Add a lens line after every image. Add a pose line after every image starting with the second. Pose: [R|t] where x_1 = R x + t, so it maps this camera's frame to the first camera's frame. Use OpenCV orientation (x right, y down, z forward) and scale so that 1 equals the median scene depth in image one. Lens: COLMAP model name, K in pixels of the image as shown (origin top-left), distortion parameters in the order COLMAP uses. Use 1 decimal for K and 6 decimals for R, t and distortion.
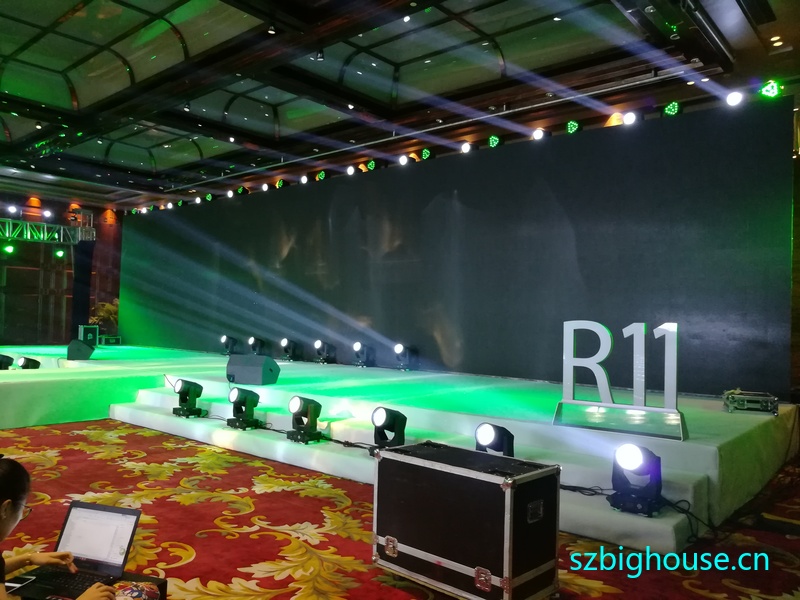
lens RADIAL K [[640.4, 0, 397.2], [0, 640.4, 297.5], [0, 0, 1]] dist [-0.012719, 0.046016]
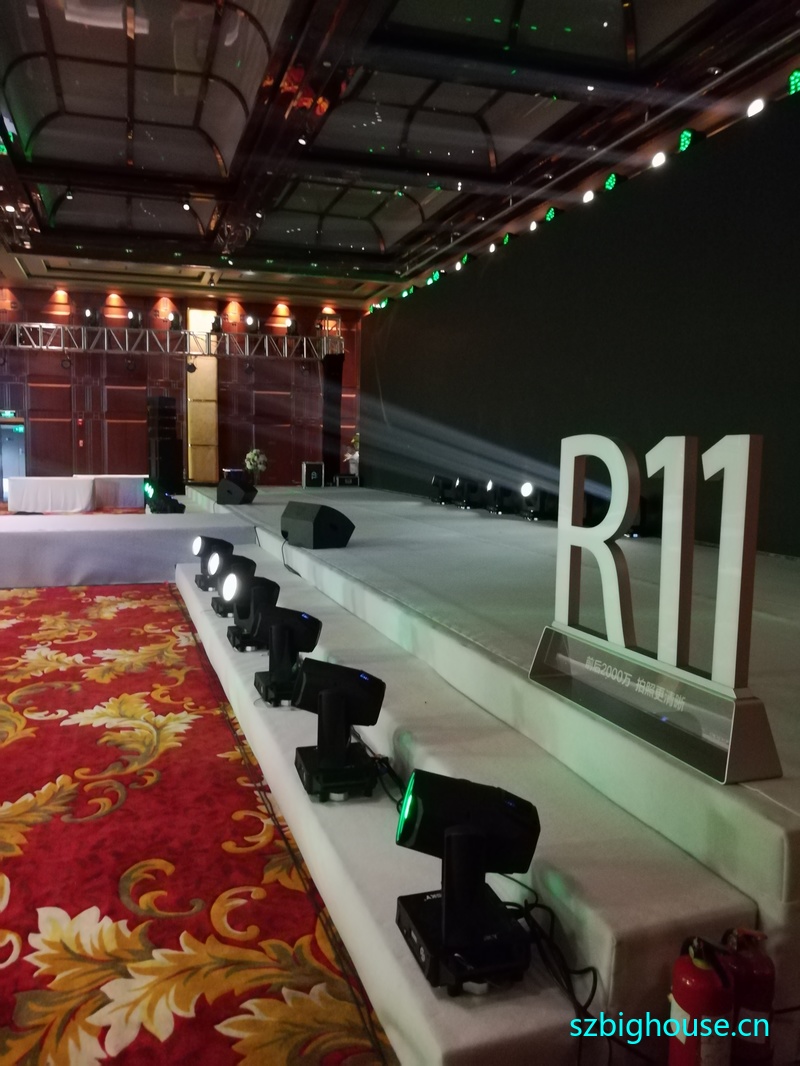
lens RADIAL K [[853.3, 0, 380.3], [0, 853.3, 520.1], [0, 0, 1]] dist [-0.012719, 0.046016]
pose [[0.846816, 0.034590, -0.530760, 0.441834], [0.023477, 0.994480, 0.102269, 0.030017], [0.531368, -0.099064, 0.841329, 0.454537]]
